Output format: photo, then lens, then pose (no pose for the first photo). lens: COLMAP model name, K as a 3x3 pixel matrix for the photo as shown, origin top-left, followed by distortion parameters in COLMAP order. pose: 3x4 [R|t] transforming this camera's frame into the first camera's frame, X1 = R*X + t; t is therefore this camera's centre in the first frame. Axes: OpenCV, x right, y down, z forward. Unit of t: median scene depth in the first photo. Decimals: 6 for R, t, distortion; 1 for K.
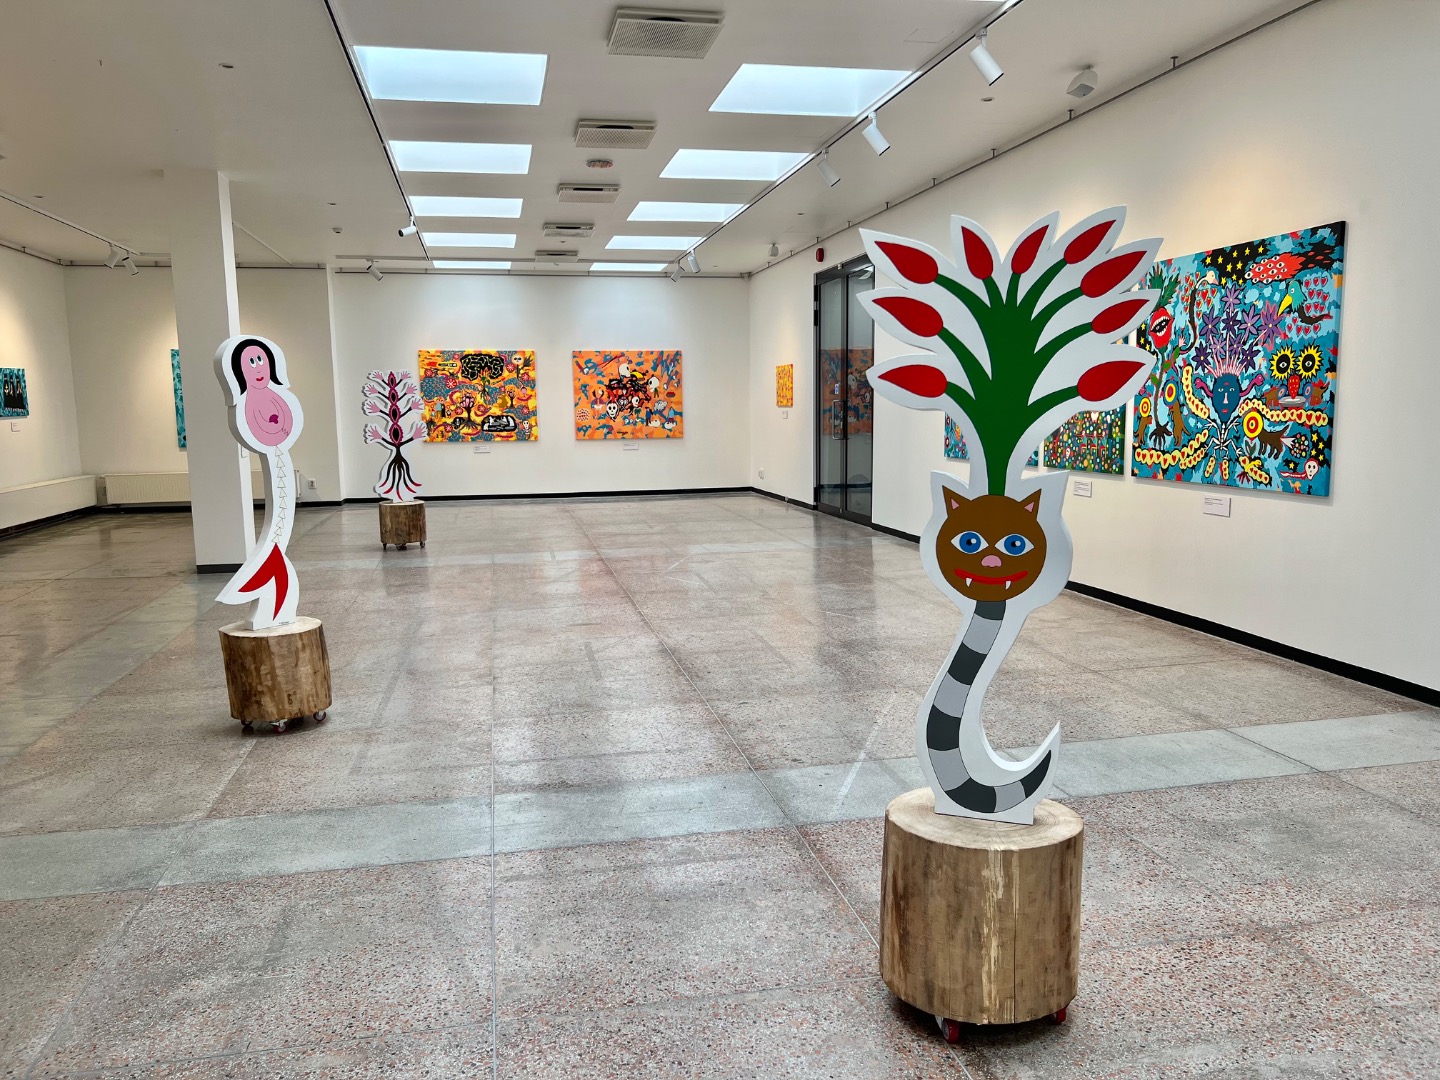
lens RADIAL K [[1117.4, 0, 723.5], [0, 1117.4, 552.5], [0, 0, 1]] dist [0.061171, -0.088794]
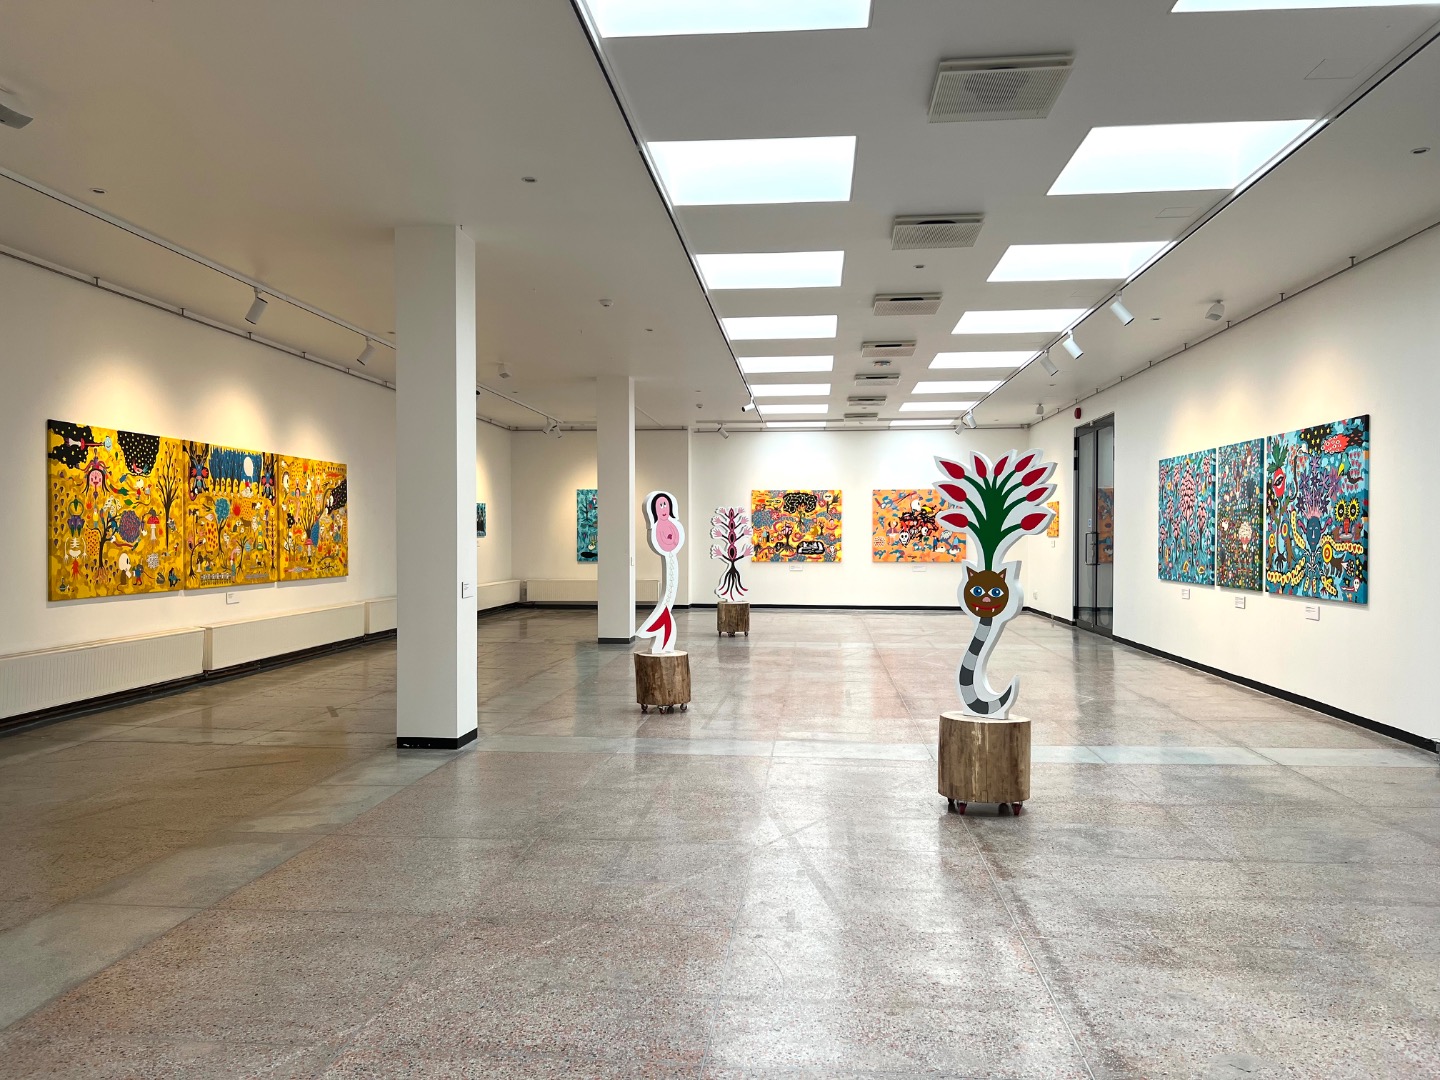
lens RADIAL K [[1117.4, 0, 686.6], [0, 1117.4, 548.3], [0, 0, 1]] dist [0.061171, -0.088794]
pose [[0.948964, 0.019472, -0.314784, 0.139136], [-0.056808, 0.992321, -0.109873, 0.069671], [0.310227, 0.122147, 0.942783, -0.495655]]
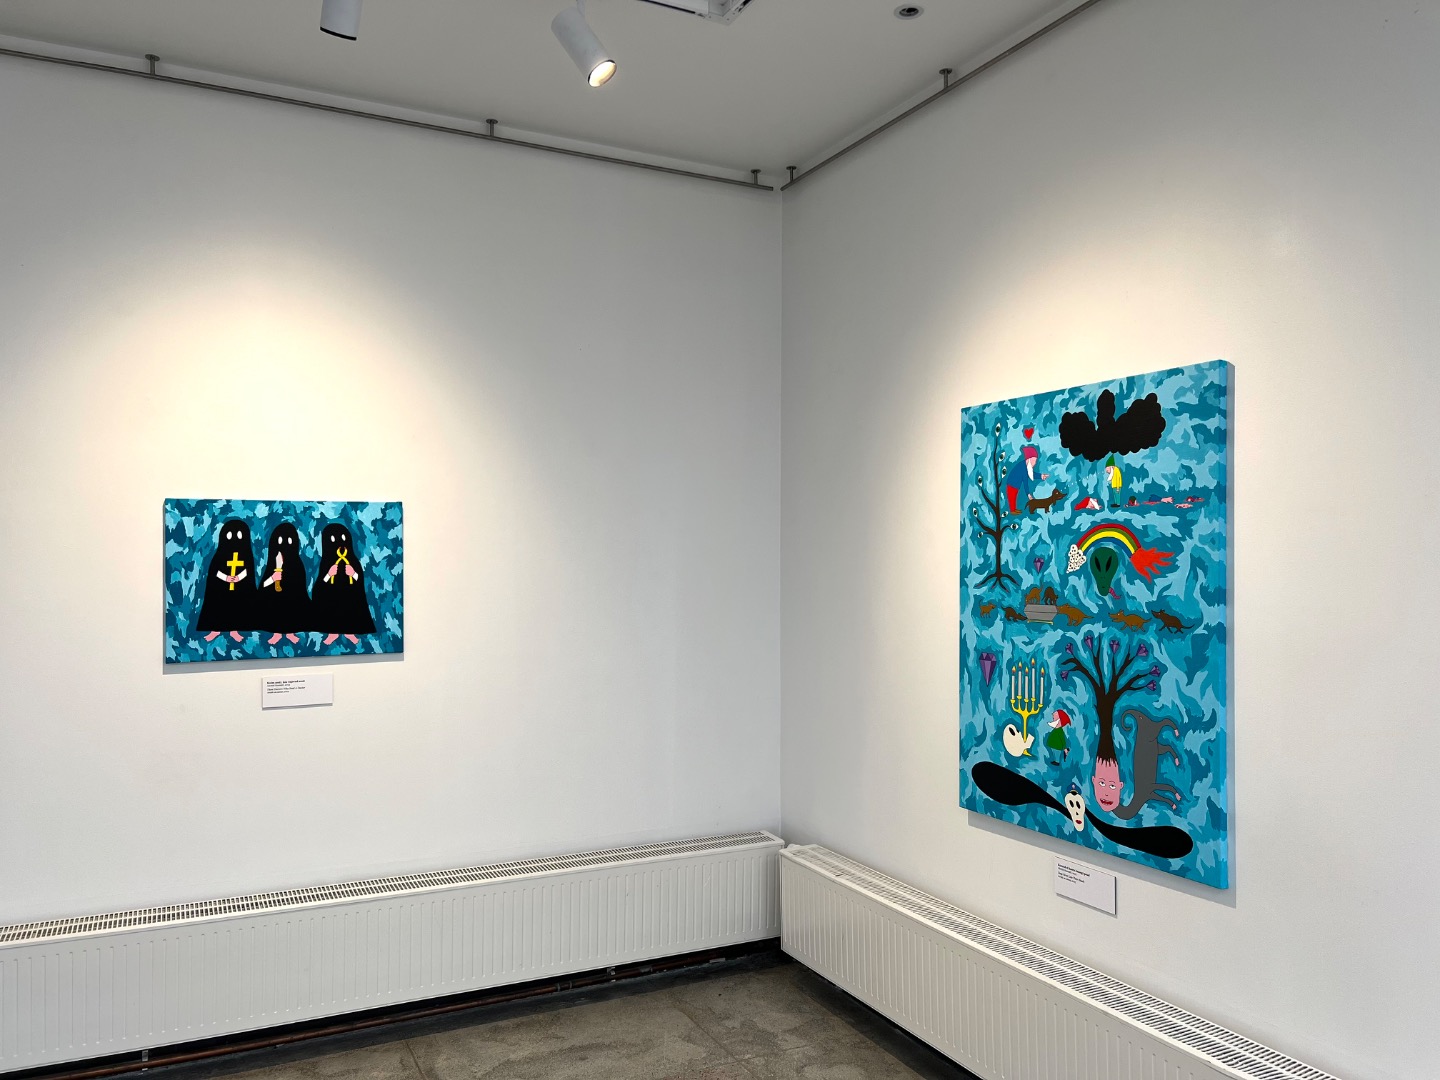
lens RADIAL K [[1091.9, 0, 715.5], [0, 1091.9, 550.1], [0, 0, 1]] dist [0.045600, -0.014574]
pose [[0.262302, 0.010109, -0.964933, -0.599856], [-0.132787, 0.990811, -0.025716, -0.297923], [0.955806, 0.134876, 0.261234, 1.948122]]
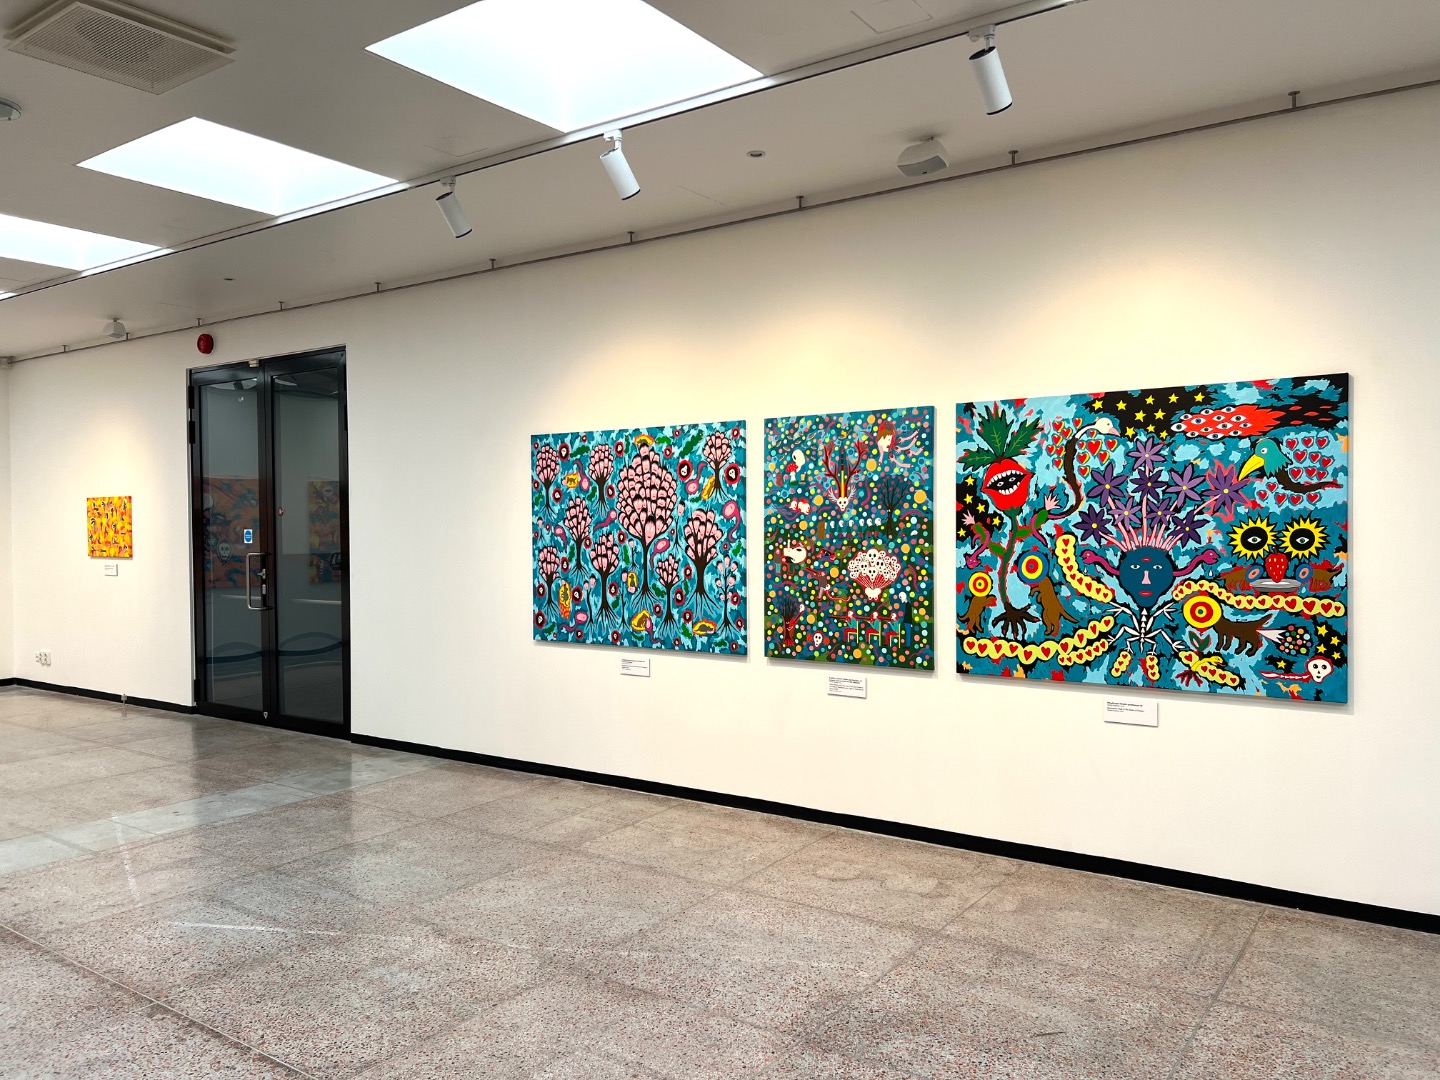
lens RADIAL K [[1117.4, 0, 756.1], [0, 1117.4, 546.5], [0, 0, 1]] dist [0.061171, -0.088794]
pose [[0.733162, -0.004649, 0.680038, -0.267035], [0.085672, 0.992641, -0.085578, -0.104533], [-0.674636, 0.121002, 0.728165, 0.555091]]
